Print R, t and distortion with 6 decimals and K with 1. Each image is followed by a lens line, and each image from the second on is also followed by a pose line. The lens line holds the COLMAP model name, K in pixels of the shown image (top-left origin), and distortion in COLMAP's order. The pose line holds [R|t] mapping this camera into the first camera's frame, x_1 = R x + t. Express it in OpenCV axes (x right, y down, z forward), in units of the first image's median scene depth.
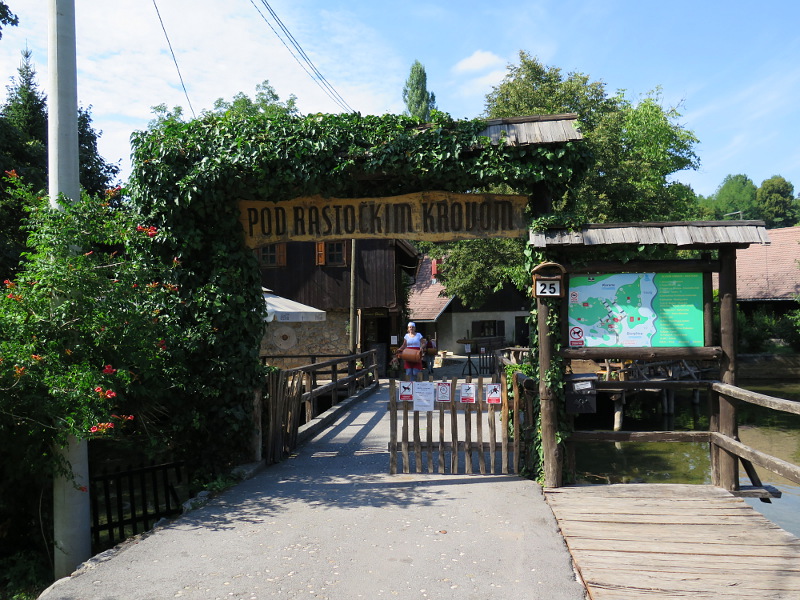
lens RADIAL K [[655.0, 0, 398.6], [0, 655.0, 306.4], [0, 0, 1]] dist [-0.030921, 0.002546]
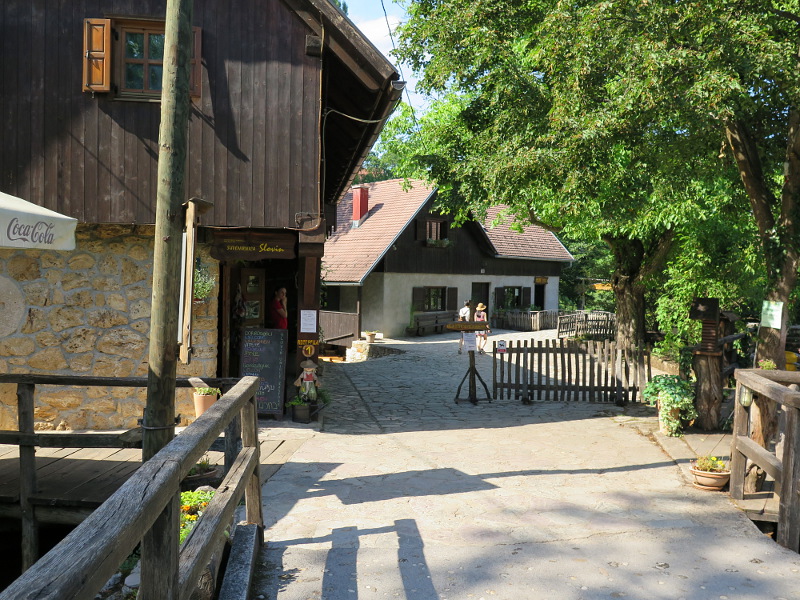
lens RADIAL K [[655.0, 0, 402.0], [0, 655.0, 298.6], [0, 0, 1]] dist [-0.030921, 0.002546]
pose [[0.984477, 0.030505, 0.172844, -0.019493], [-0.036508, 0.998832, 0.031658, 0.024360], [-0.171677, -0.037477, 0.984440, 0.617829]]
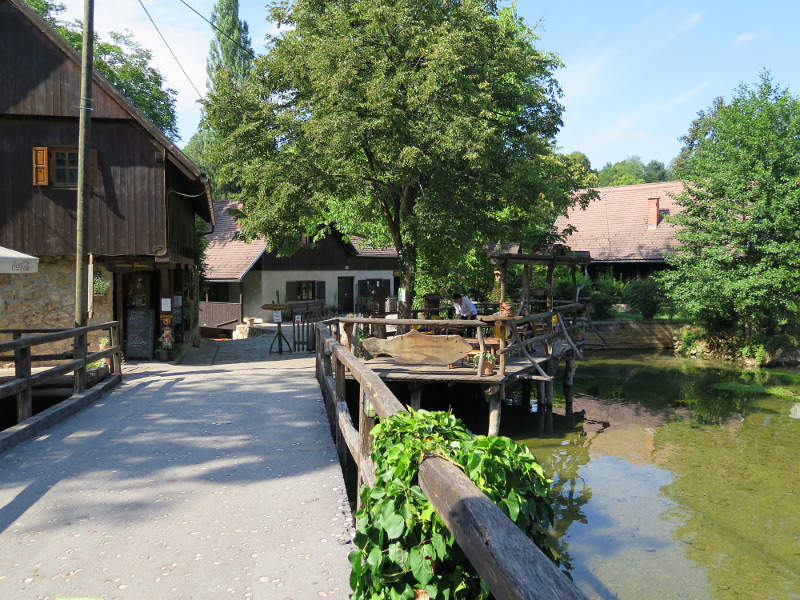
lens RADIAL K [[655.0, 0, 398.5], [0, 655.0, 300.9], [0, 0, 1]] dist [-0.030921, 0.002546]
pose [[0.962092, 0.003037, 0.272709, 0.040174], [-0.015892, 0.998863, 0.044941, 0.013458], [-0.272262, -0.047571, 0.961046, 0.288623]]
